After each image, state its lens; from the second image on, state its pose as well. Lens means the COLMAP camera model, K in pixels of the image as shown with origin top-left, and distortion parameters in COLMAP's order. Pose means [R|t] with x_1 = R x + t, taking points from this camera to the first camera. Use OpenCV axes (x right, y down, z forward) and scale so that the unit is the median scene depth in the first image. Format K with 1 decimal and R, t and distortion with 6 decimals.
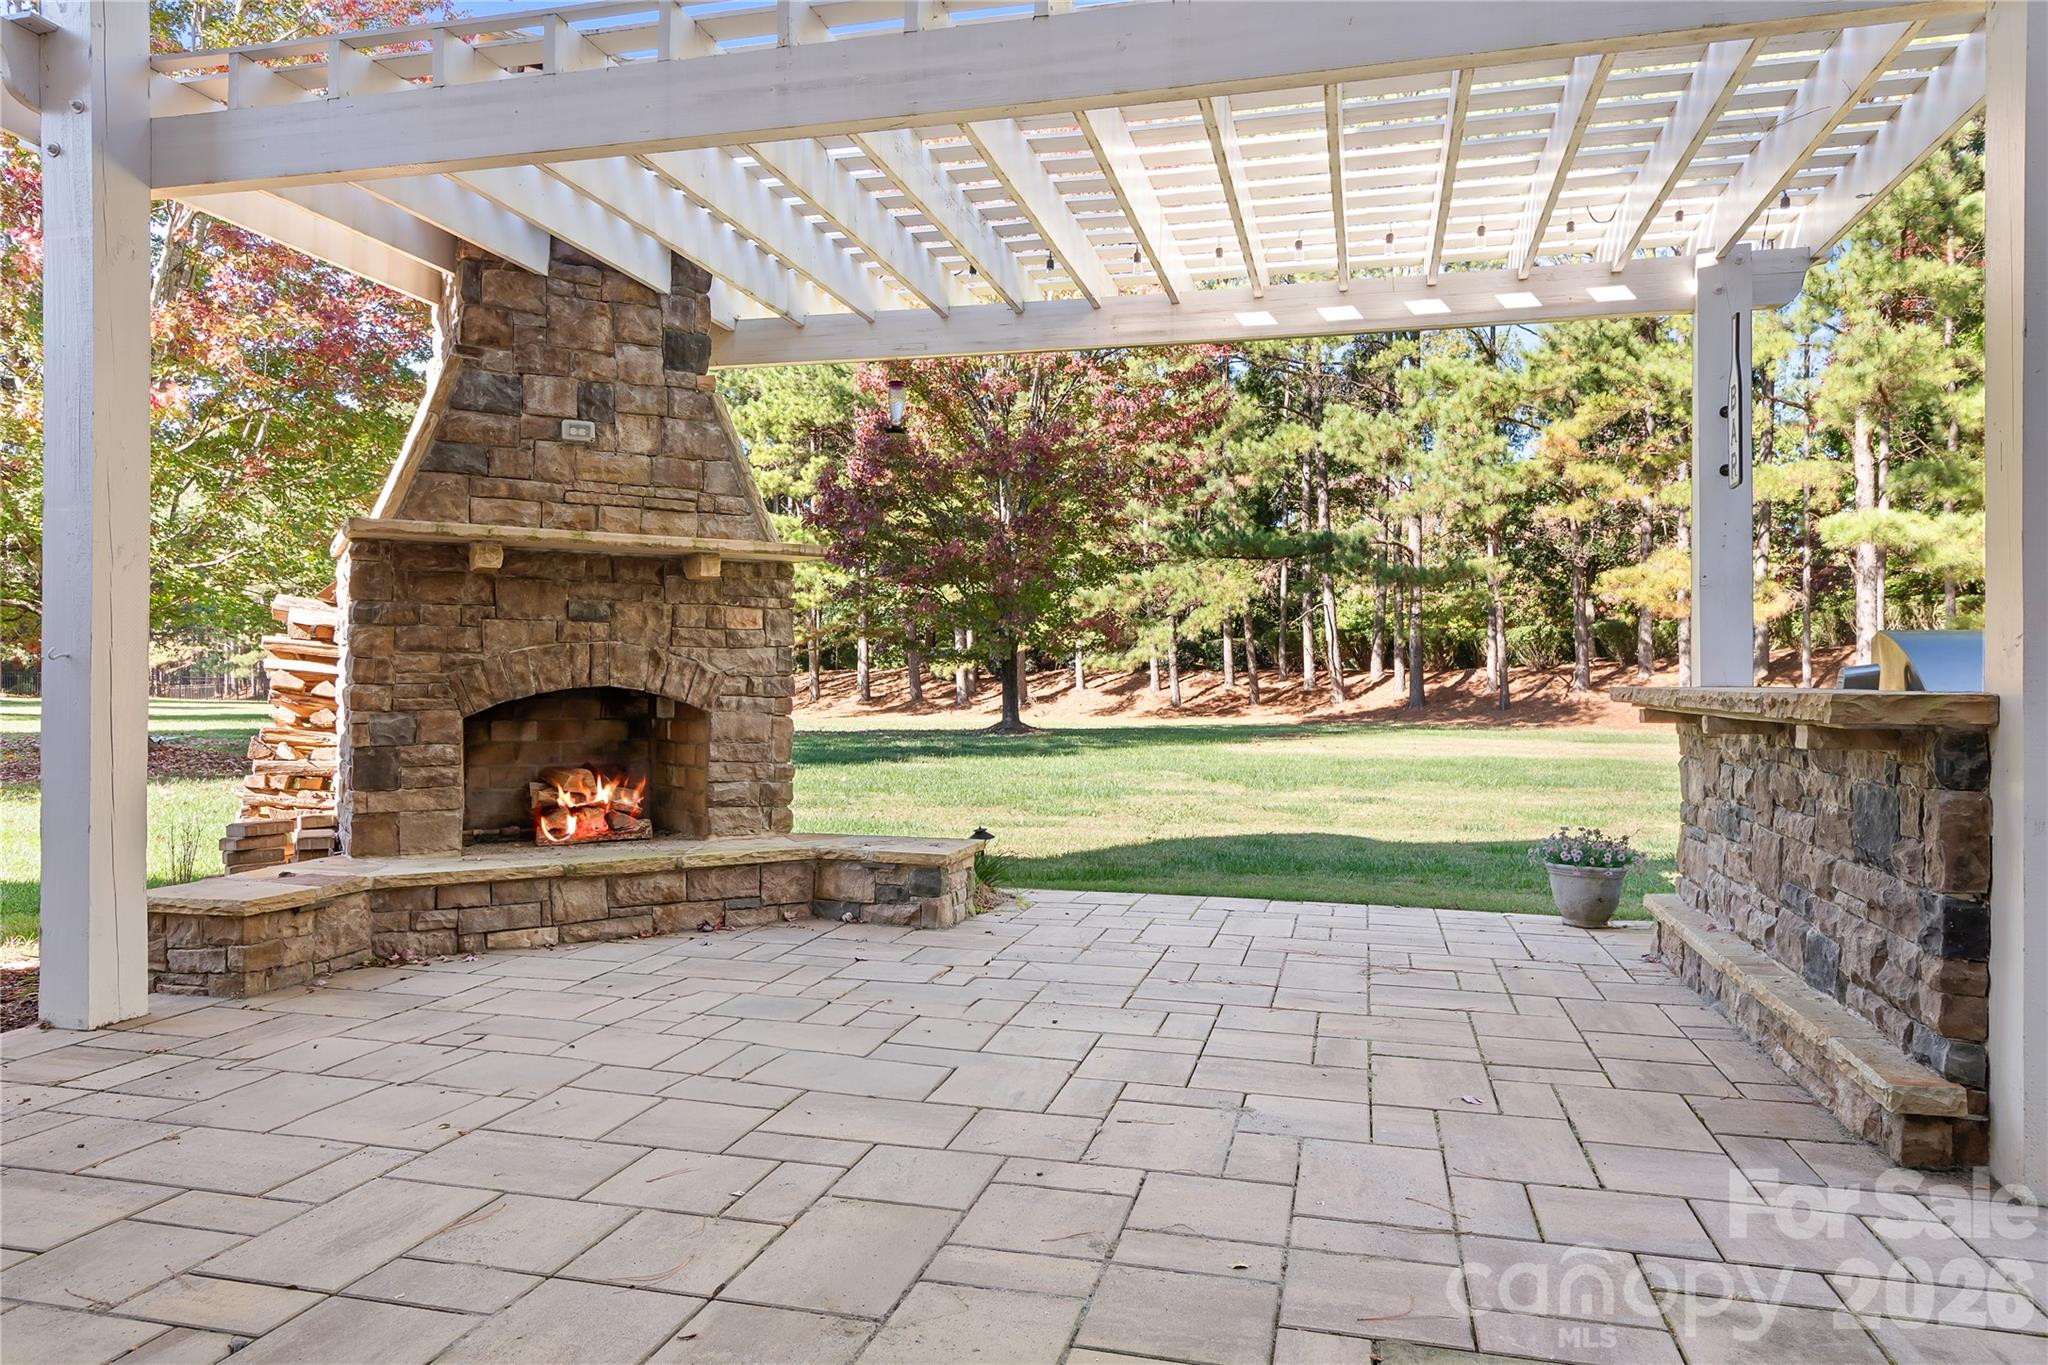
lens RADIAL K [[1332.0, 0, 1028.7], [0, 1332.0, 671.1], [0, 0, 1]] dist [0.023871, -0.008542]
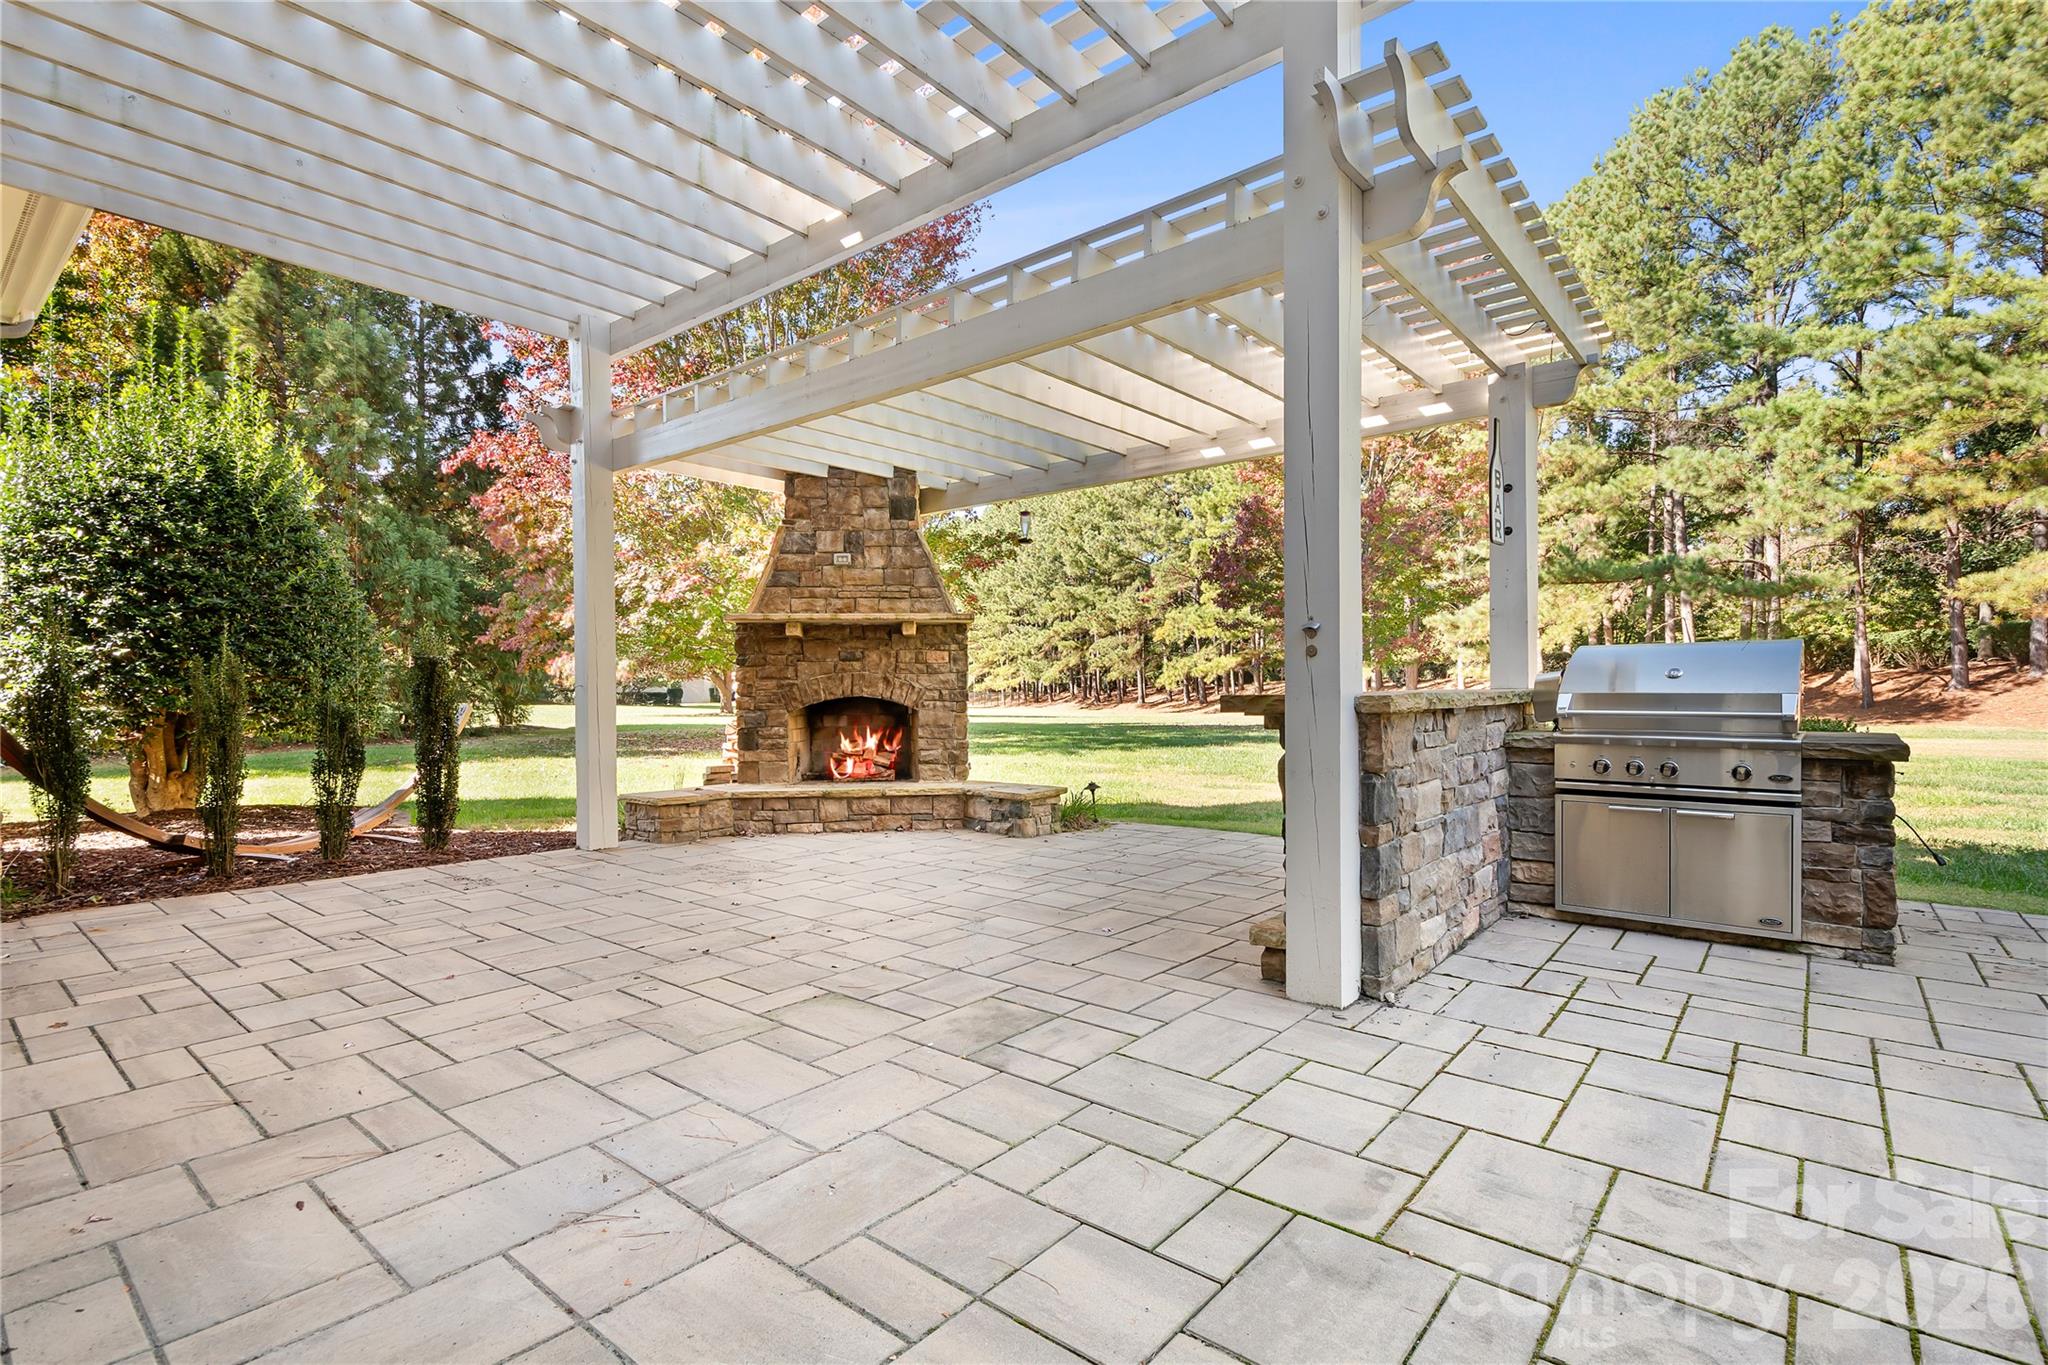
lens RADIAL K [[969.1, 0, 1013.4], [0, 969.1, 699.3], [0, 0, 1]] dist [0.015397, -0.006045]
pose [[0.899115, -0.008019, -0.437639, 0.455896], [0.015602, 0.999784, 0.013735, 0.000407], [0.437435, -0.019177, 0.899046, -0.108954]]
